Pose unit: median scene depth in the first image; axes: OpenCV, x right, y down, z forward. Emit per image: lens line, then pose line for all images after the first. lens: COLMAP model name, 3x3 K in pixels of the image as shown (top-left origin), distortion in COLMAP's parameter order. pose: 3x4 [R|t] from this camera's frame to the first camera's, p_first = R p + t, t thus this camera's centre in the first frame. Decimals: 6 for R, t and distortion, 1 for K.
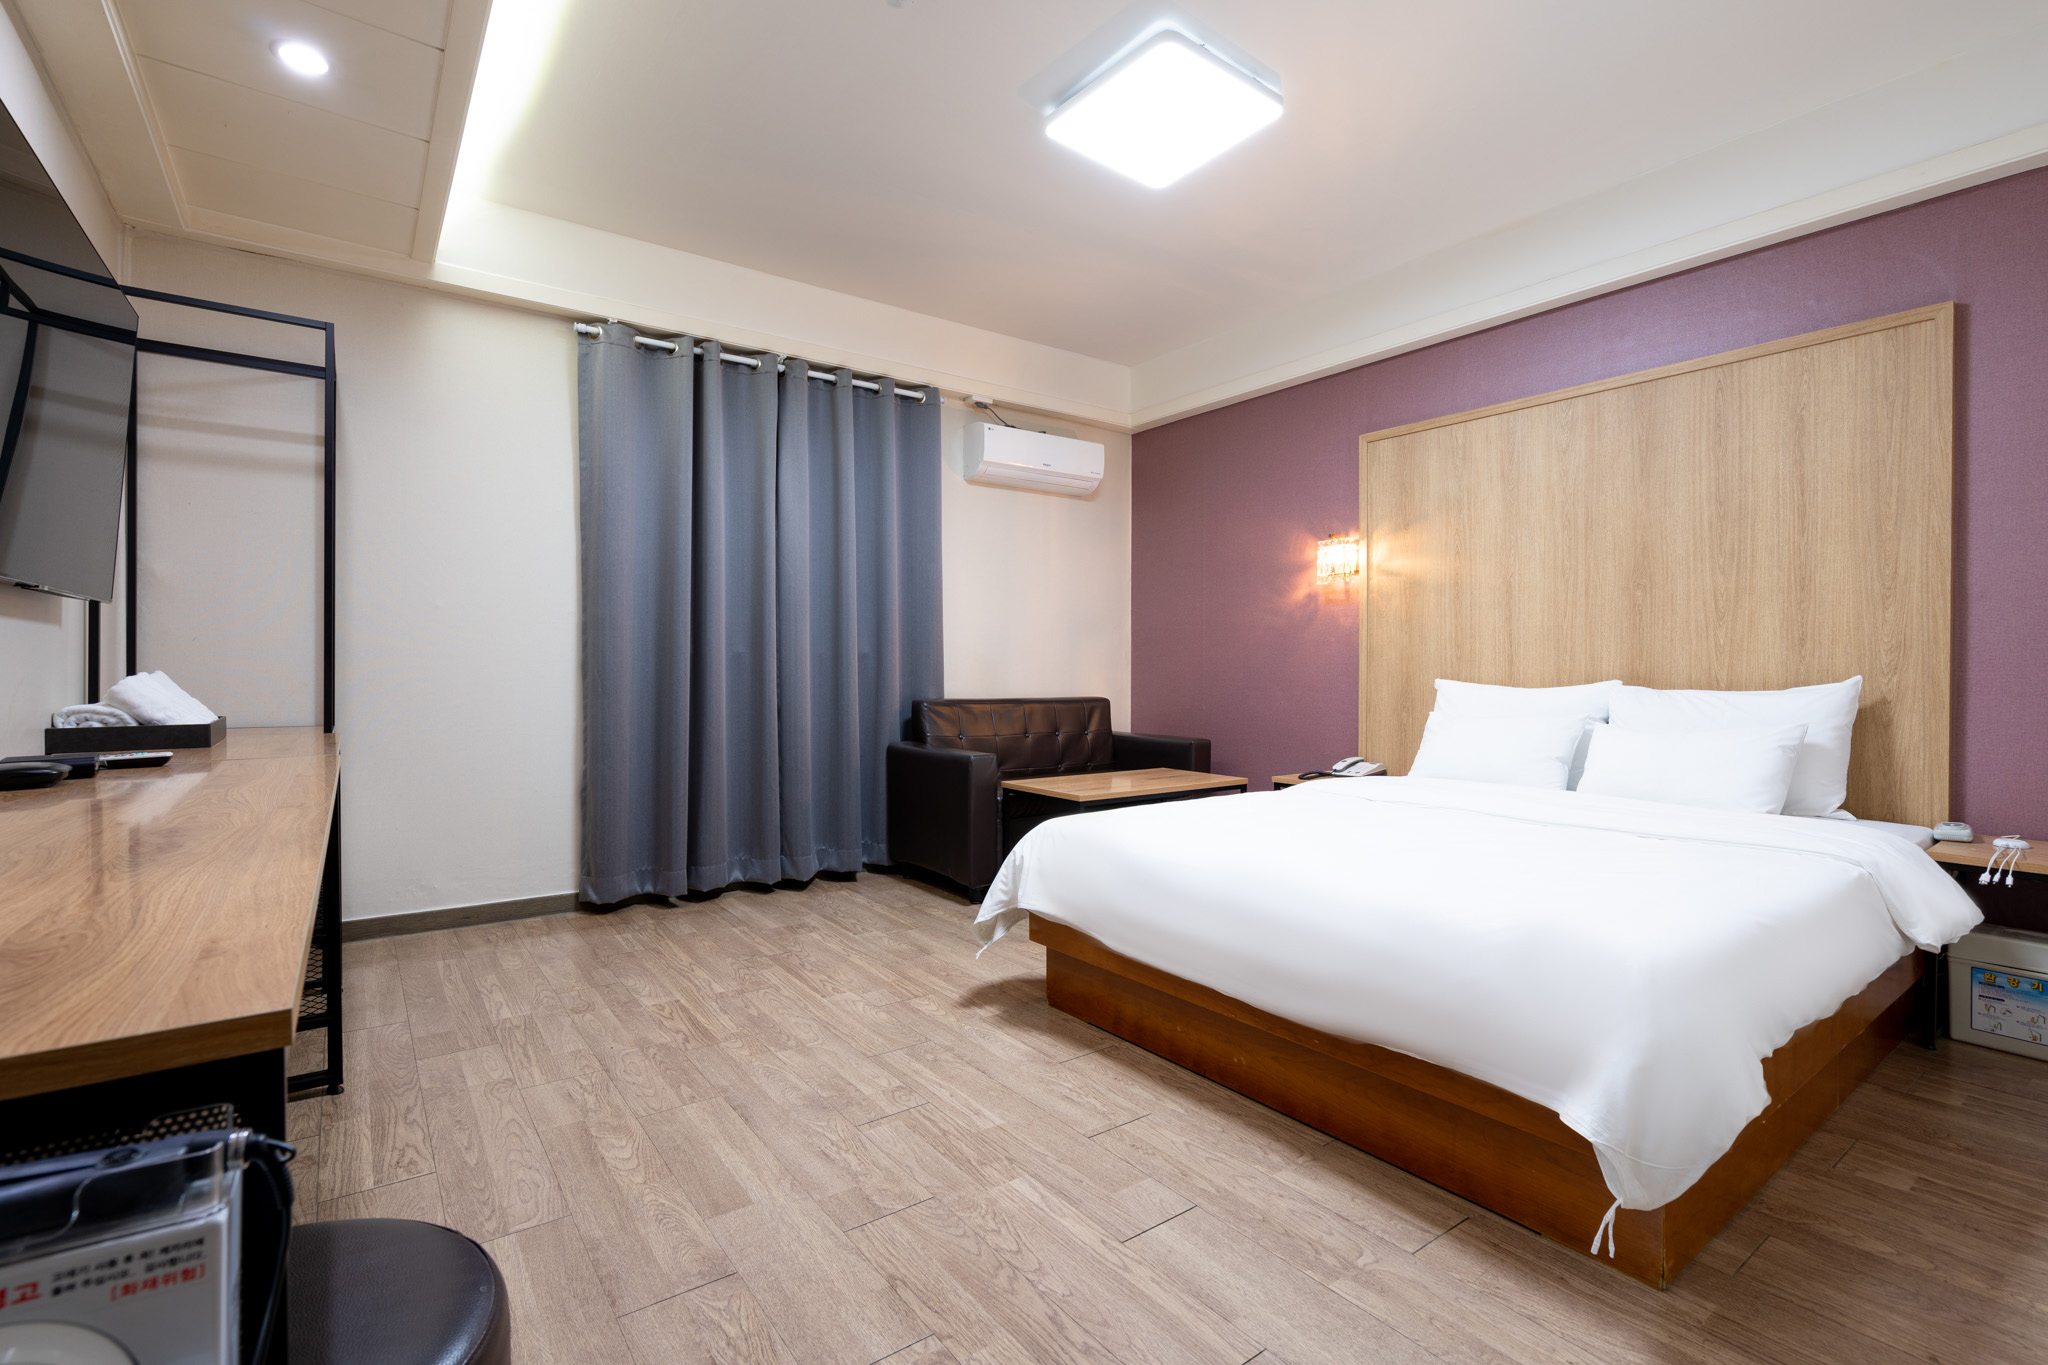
lens RADIAL K [[924.3, 0, 1021.1], [0, 924.3, 673.3], [0, 0, 1]] dist [-0.006431, -0.000131]
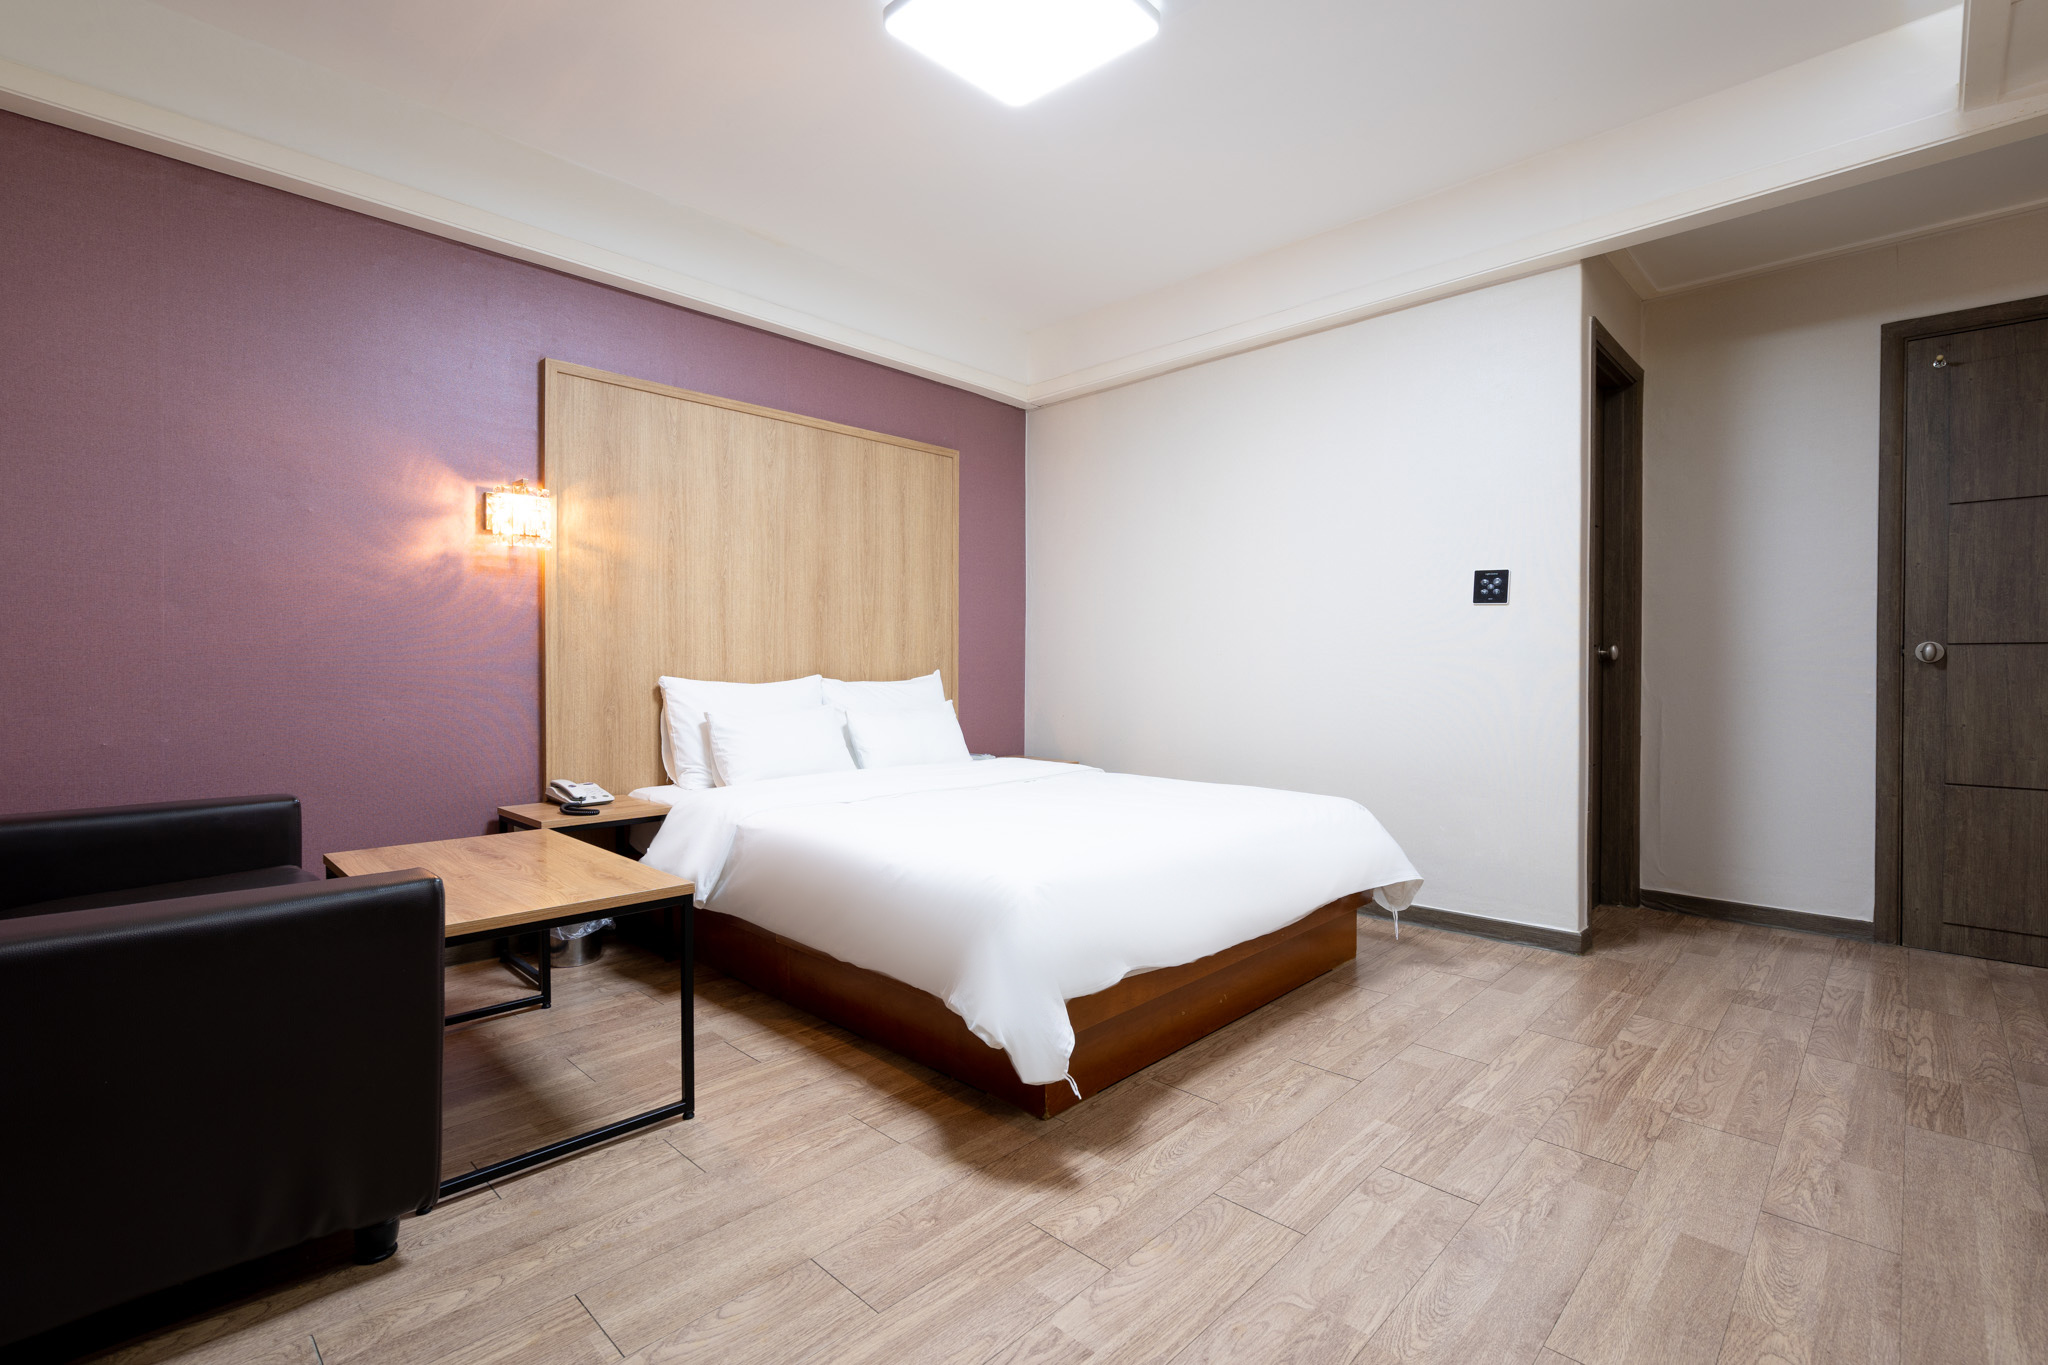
lens RADIAL K [[924.3, 0, 1021.1], [0, 924.3, 673.3], [0, 0, 1]] dist [-0.006431, -0.000131]
pose [[-0.164318, -0.006795, 0.986384, -0.707580], [0.004322, 0.999962, 0.007608, -0.002877], [-0.986398, 0.005513, -0.164283, 1.167811]]
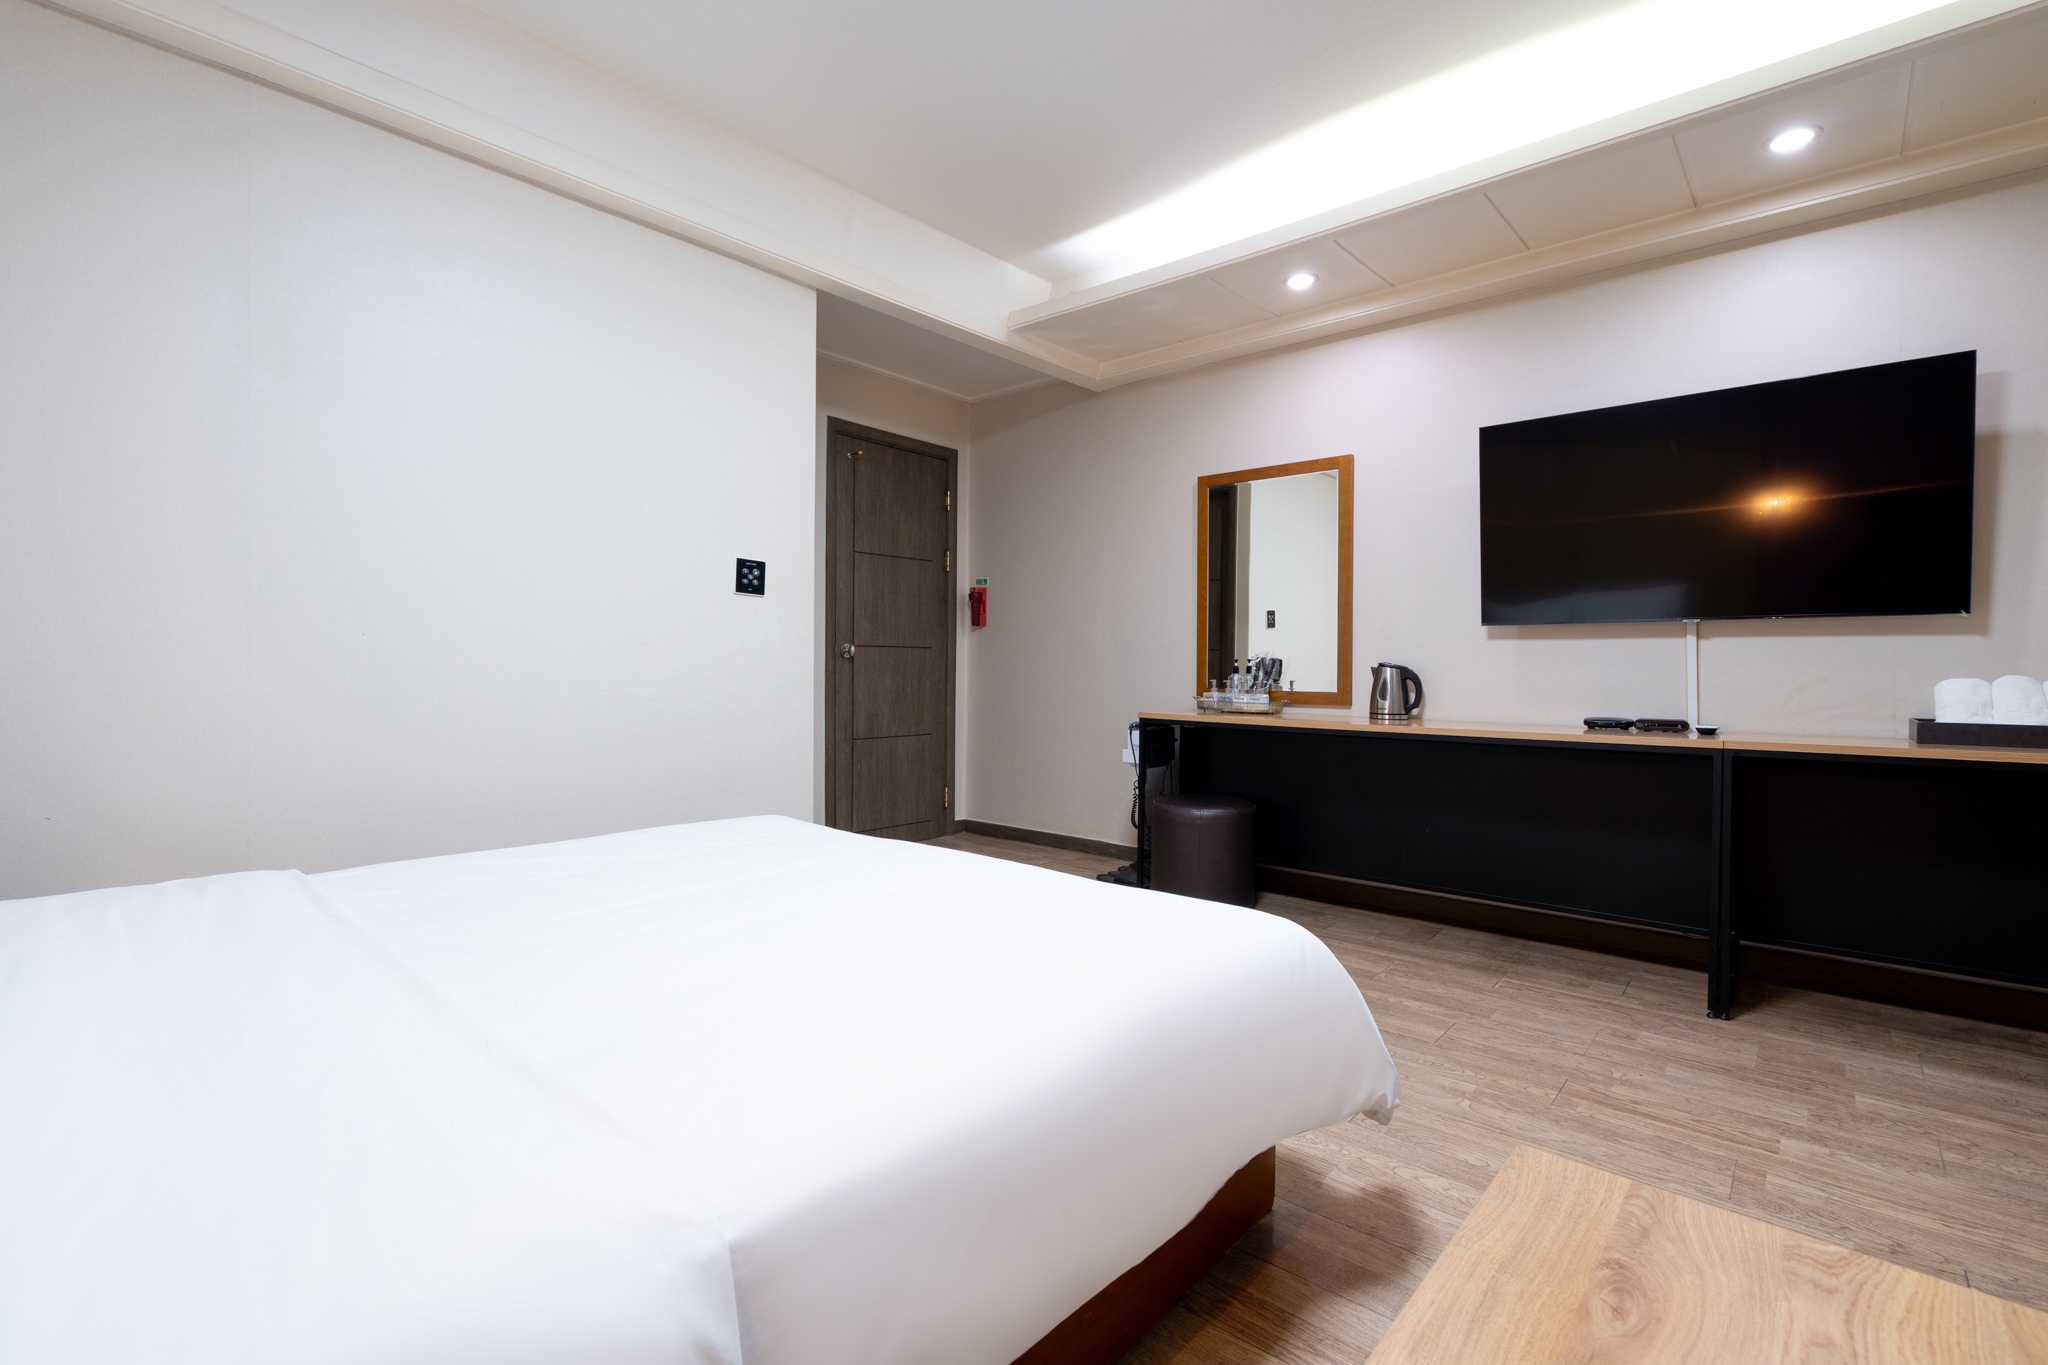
lens RADIAL K [[924.3, 0, 1021.1], [0, 924.3, 673.3], [0, 0, 1]] dist [-0.006431, -0.000131]
pose [[-0.975312, -0.009638, -0.220620, 0.340281], [-0.013277, 0.999799, 0.015017, -0.004487], [0.220431, 0.017576, -0.975244, 1.597395]]
